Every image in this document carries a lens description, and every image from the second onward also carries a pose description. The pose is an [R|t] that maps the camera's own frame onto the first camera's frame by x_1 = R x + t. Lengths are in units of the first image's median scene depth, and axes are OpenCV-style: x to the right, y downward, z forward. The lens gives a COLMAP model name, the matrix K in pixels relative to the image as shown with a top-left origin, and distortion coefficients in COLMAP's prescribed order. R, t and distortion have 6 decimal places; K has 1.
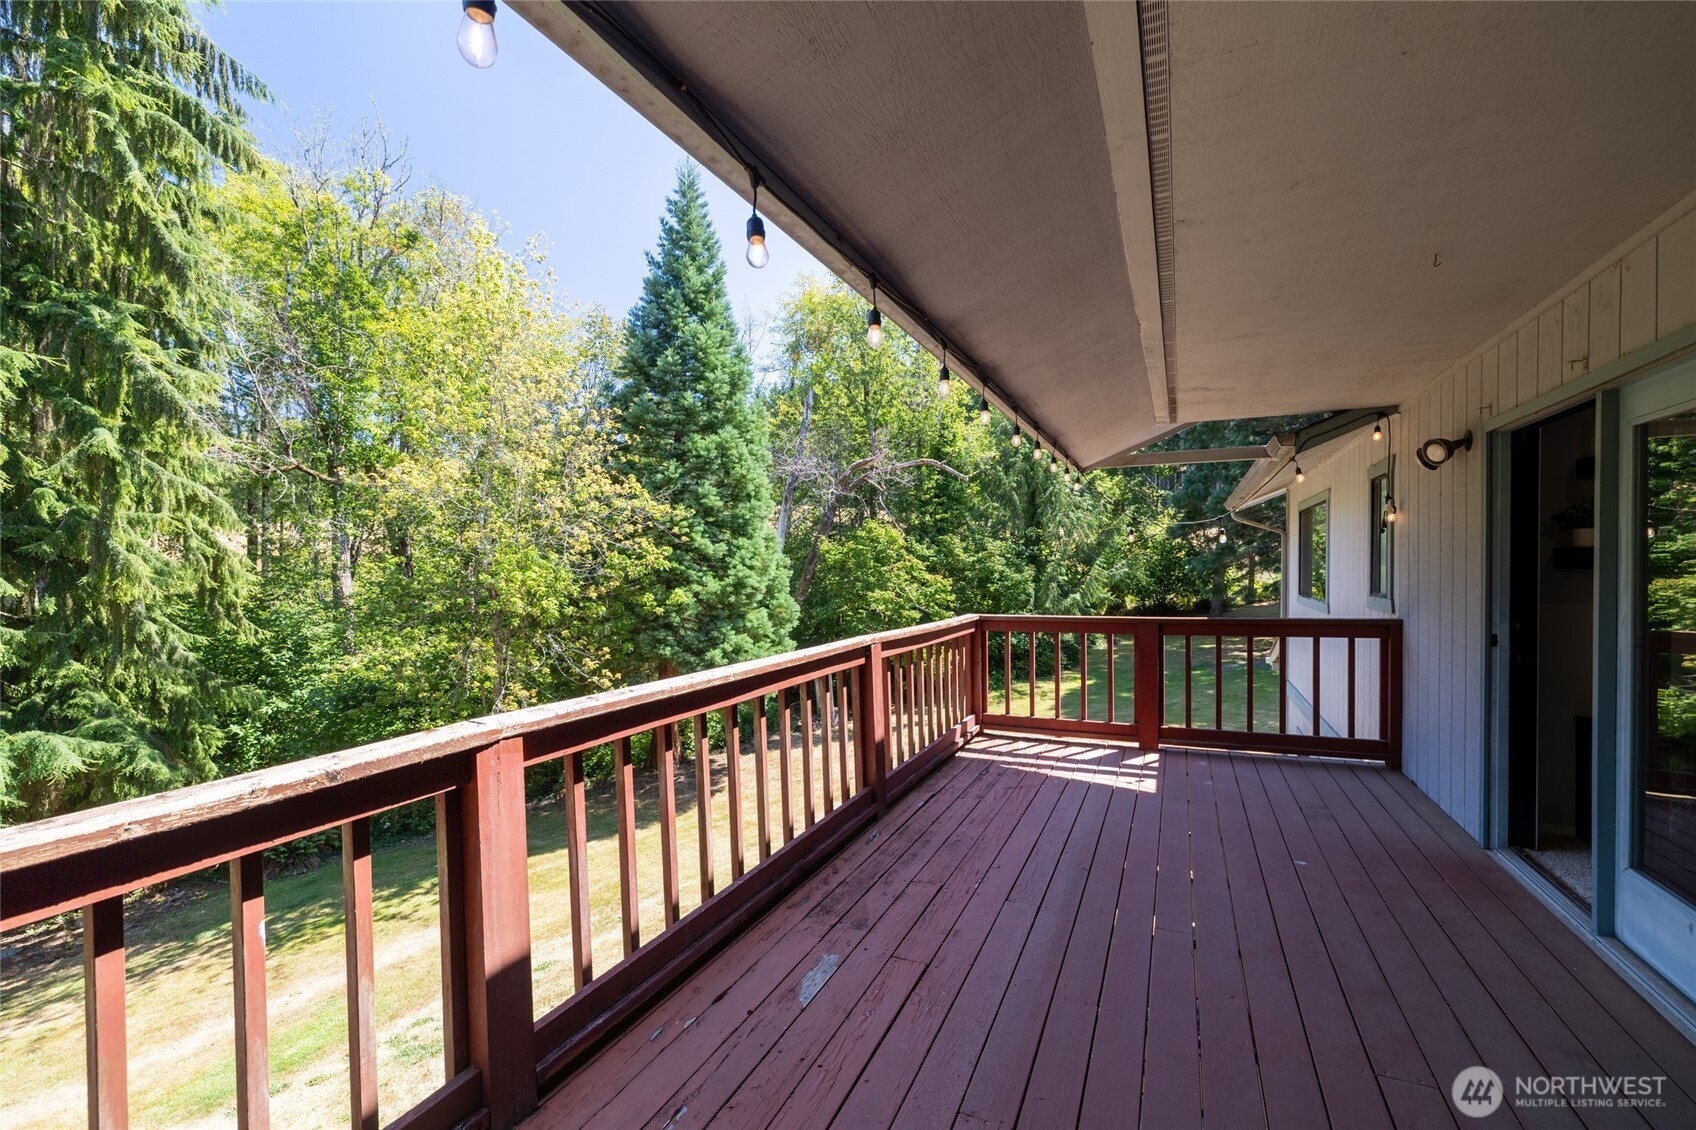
lens RADIAL K [[710.1, 0, 852.7], [0, 710.1, 566.3], [0, 0, 1]] dist [0.001537, -0.000800]
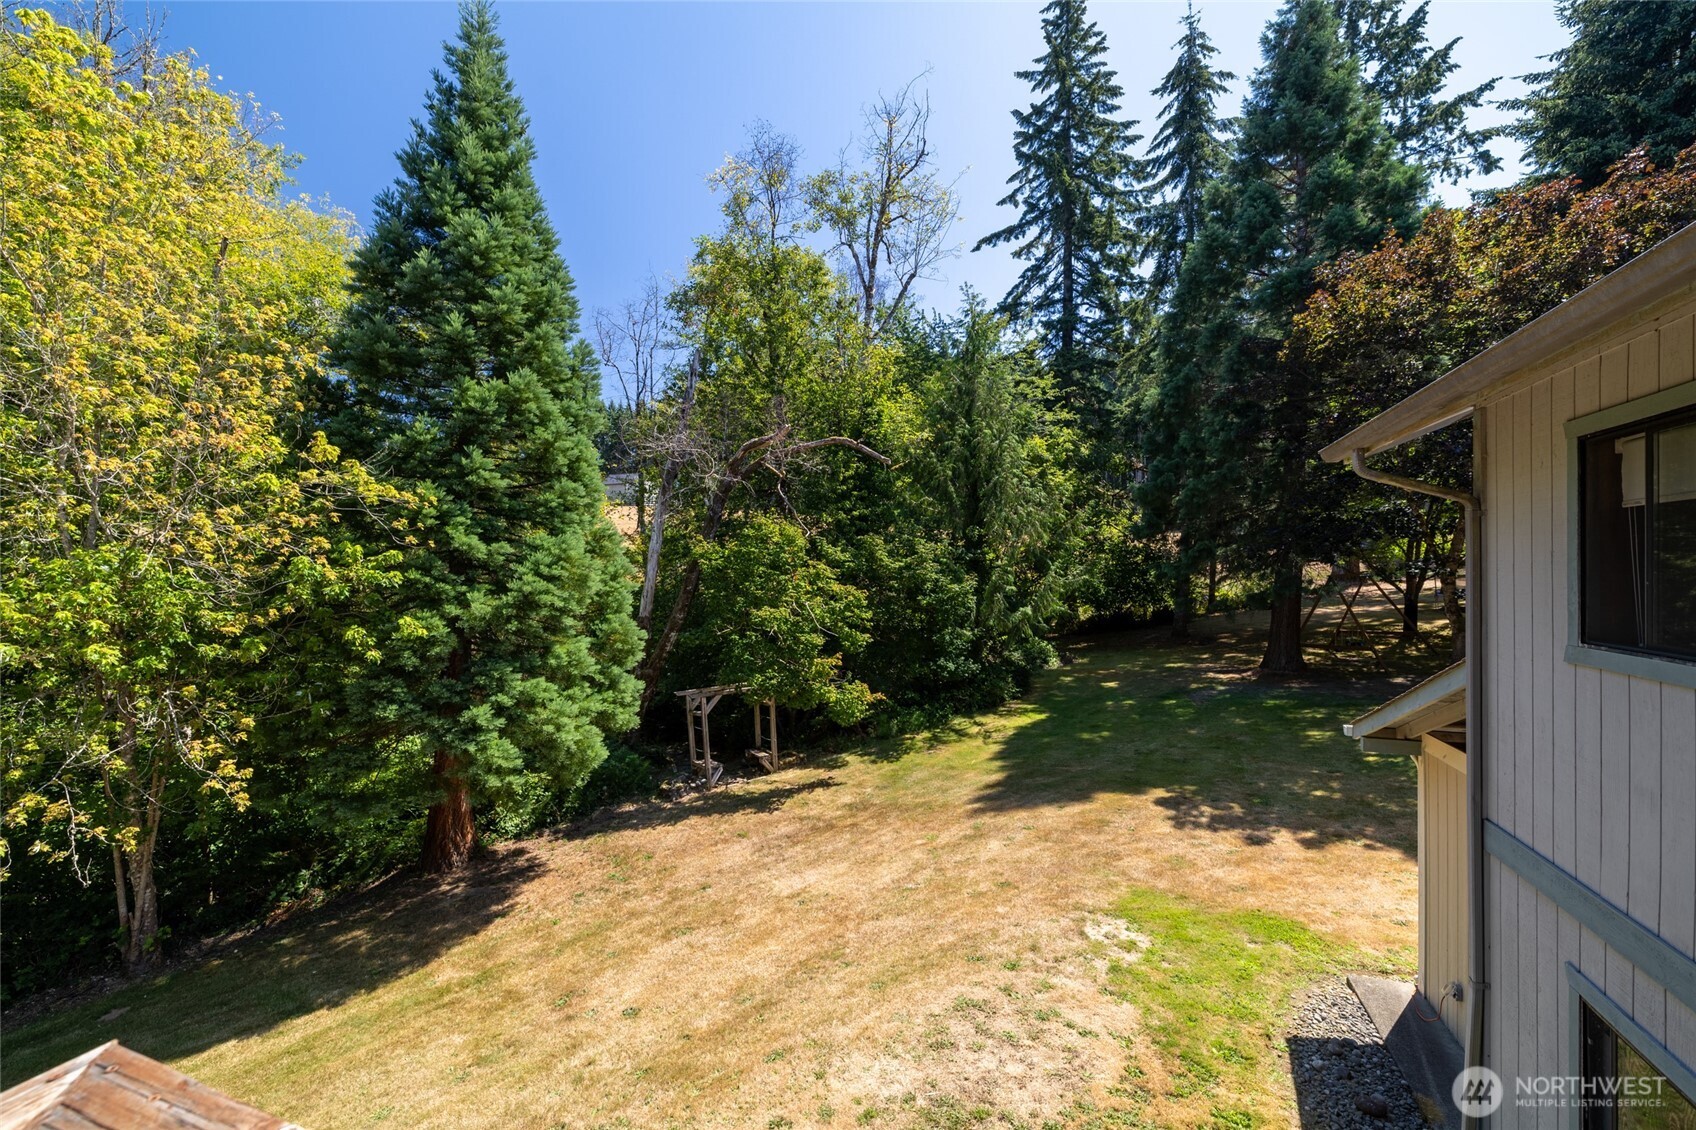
lens RADIAL K [[710.1, 0, 849.0], [0, 710.1, 575.5], [0, 0, 1]] dist [0.001537, -0.000800]
pose [[0.997918, -0.004997, 0.064309, 0.074258], [0.004801, 0.999983, 0.003203, -0.001230], [-0.064323, -0.002888, 0.997925, 0.250623]]
